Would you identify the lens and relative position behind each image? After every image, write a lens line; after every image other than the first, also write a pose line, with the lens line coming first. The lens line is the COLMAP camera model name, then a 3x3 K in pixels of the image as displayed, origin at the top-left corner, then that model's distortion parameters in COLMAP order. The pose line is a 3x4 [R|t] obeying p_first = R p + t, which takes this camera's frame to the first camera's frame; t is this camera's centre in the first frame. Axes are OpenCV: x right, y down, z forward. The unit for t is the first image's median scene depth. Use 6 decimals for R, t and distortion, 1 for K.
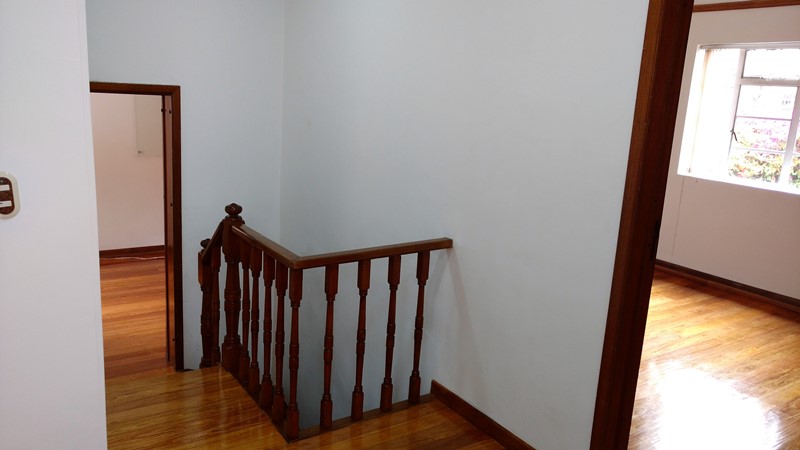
lens RADIAL K [[637.1, 0, 399.8], [0, 637.1, 226.4], [0, 0, 1]] dist [0.013600, -0.004558]
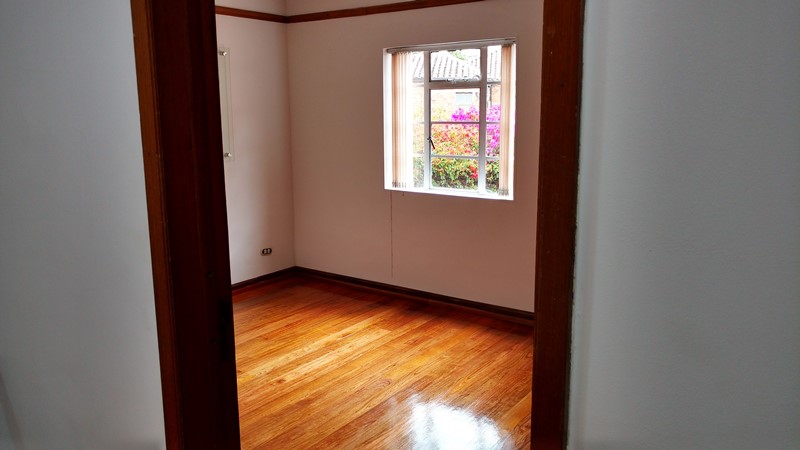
lens RADIAL K [[637.1, 0, 400.6], [0, 637.1, 225.7], [0, 0, 1]] dist [0.013600, -0.004558]
pose [[0.935250, -0.125805, 0.330879, 0.169378], [0.134838, 0.990858, -0.004391, -0.026012], [-0.327302, 0.048722, 0.943663, 0.149717]]
